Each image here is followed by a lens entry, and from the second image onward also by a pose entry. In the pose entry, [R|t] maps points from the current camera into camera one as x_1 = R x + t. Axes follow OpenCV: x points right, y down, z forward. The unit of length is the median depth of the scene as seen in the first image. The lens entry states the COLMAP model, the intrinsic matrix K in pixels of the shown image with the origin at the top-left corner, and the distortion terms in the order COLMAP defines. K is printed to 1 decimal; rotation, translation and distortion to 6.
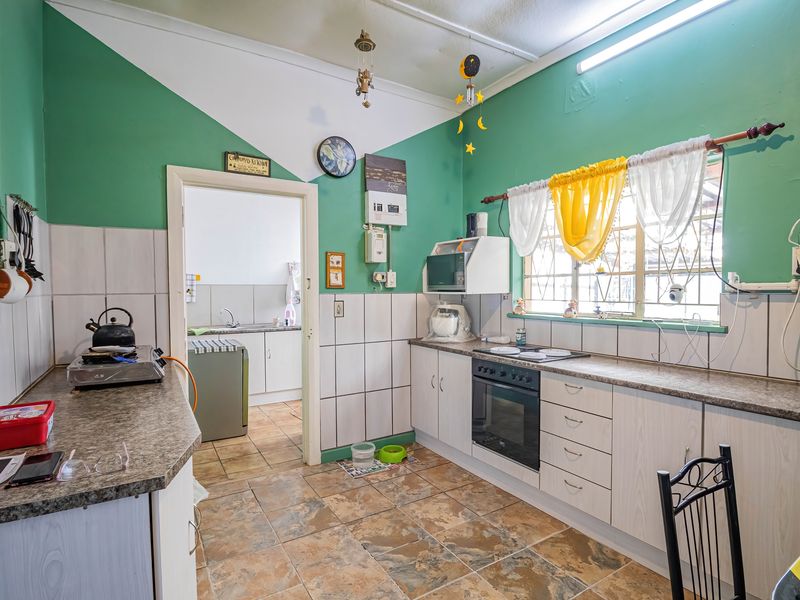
lens RADIAL K [[423.7, 0, 399.5], [0, 423.7, 301.6], [0, 0, 1]] dist [-0.013227, -0.004842]
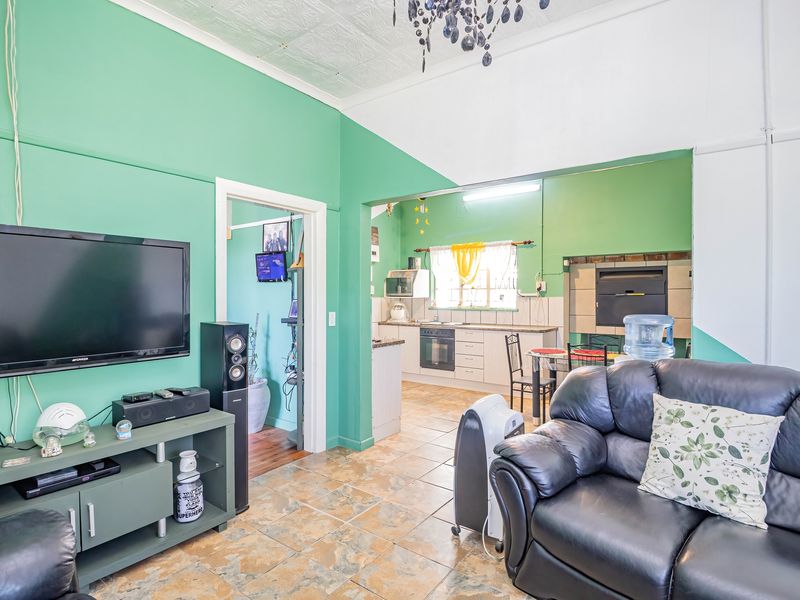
lens RADIAL K [[423.7, 0, 399.1], [0, 423.7, 300.7], [0, 0, 1]] dist [-0.013227, -0.004842]
pose [[0.928013, 0.000103, 0.372548, -0.688469], [0.006961, 0.999821, -0.017618, 0.033522], [-0.372483, 0.018943, 0.927846, -0.904438]]
